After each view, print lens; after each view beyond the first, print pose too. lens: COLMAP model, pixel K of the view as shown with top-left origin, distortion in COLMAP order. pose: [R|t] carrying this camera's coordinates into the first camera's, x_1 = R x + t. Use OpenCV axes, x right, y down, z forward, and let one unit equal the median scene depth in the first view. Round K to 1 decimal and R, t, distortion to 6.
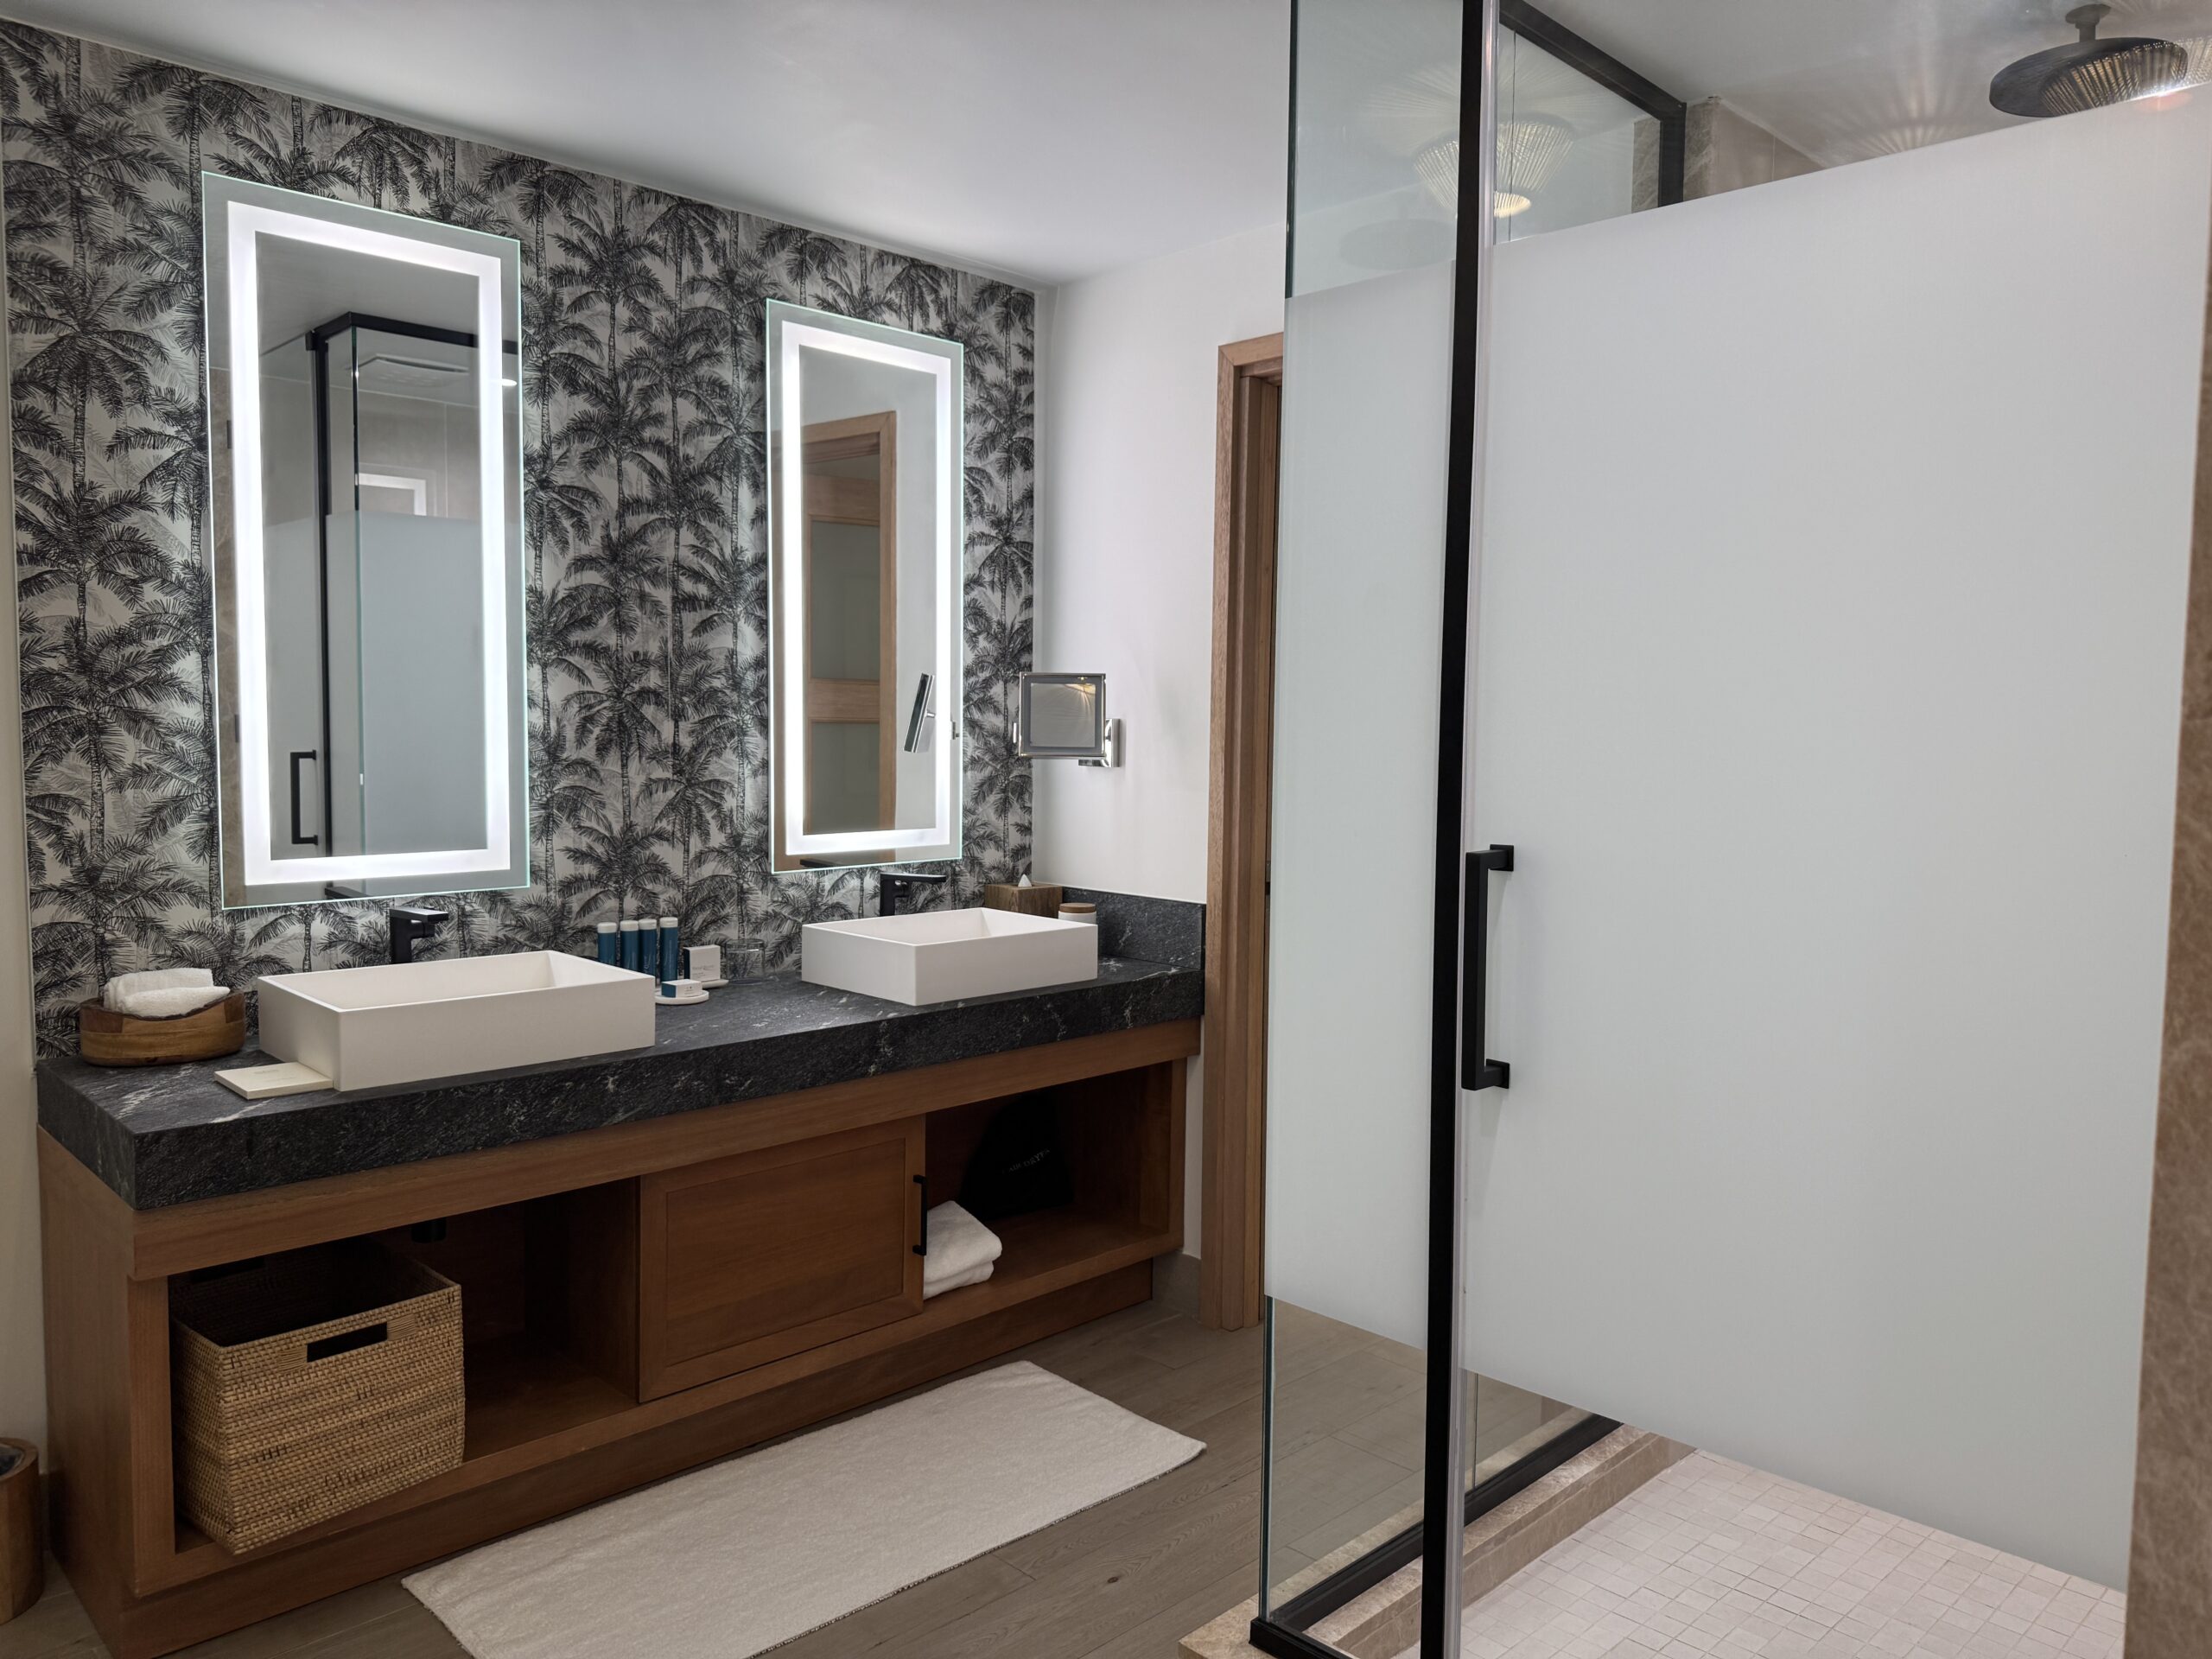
lens RADIAL K [[1576.7, 0, 1113.8], [0, 1576.7, 819.9], [0, 0, 1]] dist [0.002852, -0.008240]
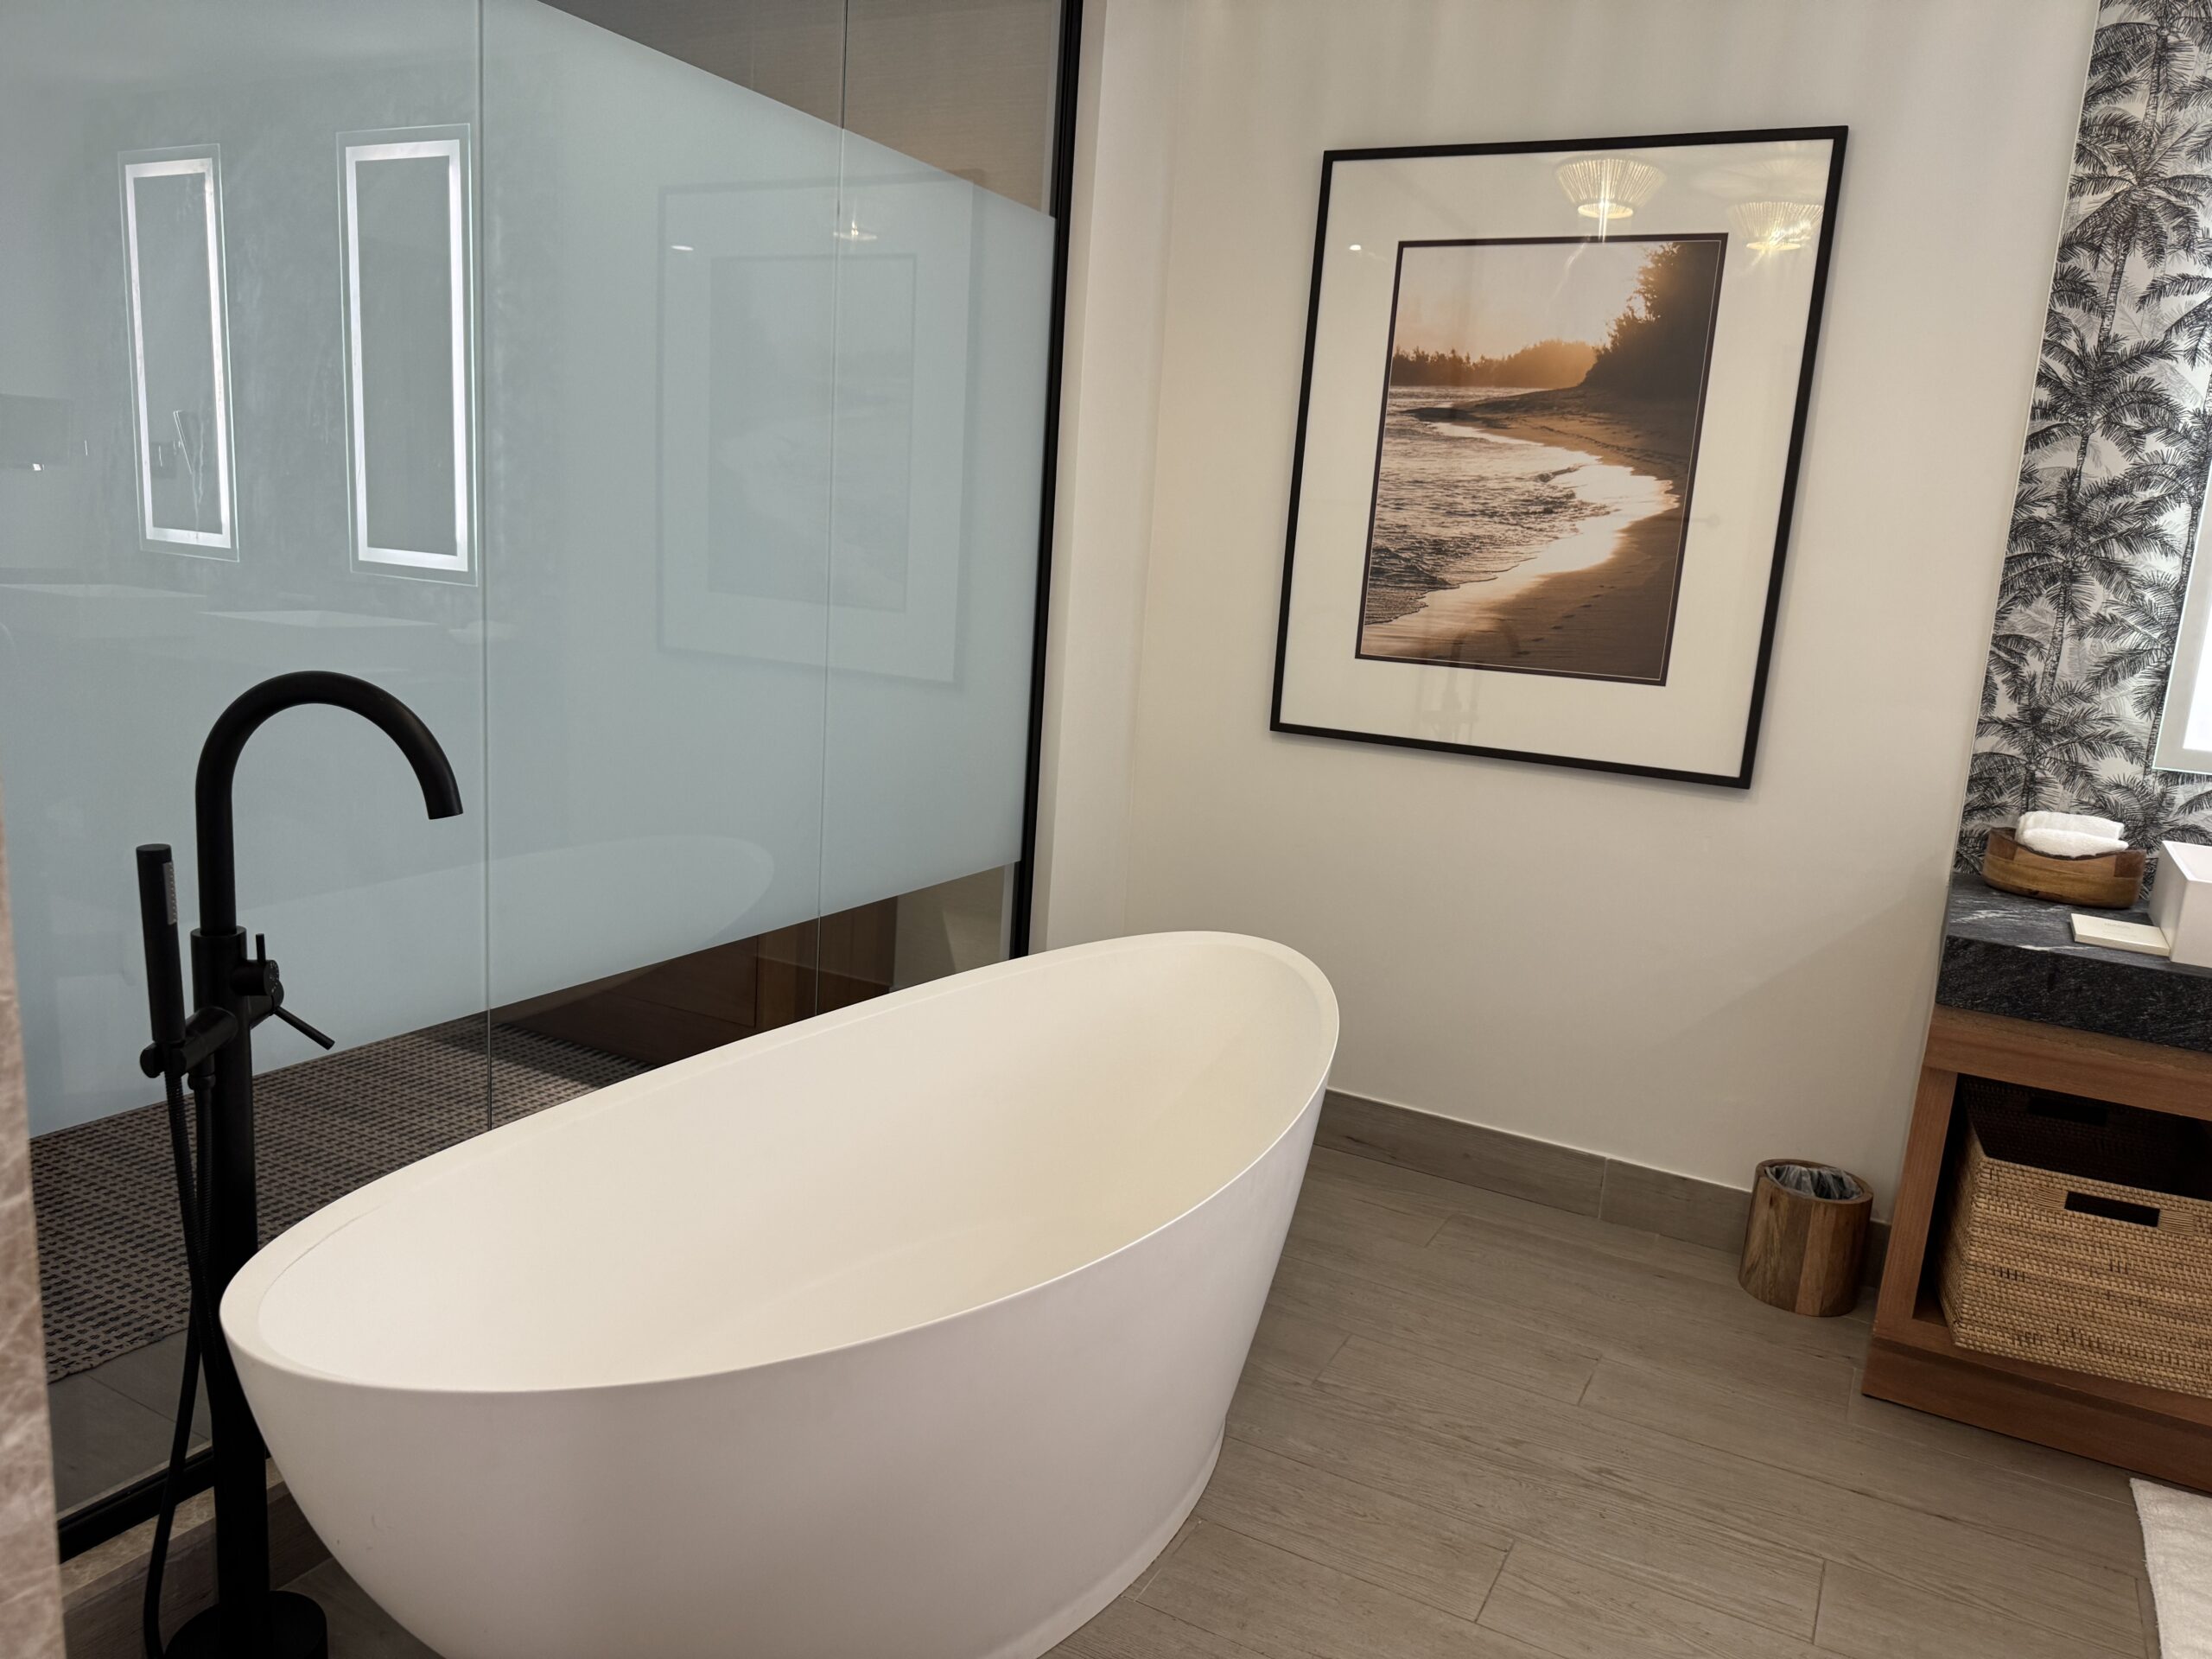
lens RADIAL K [[1576.7, 0, 1119.6], [0, 1576.7, 835.3], [0, 0, 1]] dist [0.002852, -0.008240]
pose [[0.294961, 0.188453, -0.936741, 0.184492], [-0.127986, 0.979316, 0.156718, 0.027485], [0.946899, 0.073664, 0.312979, 0.087030]]
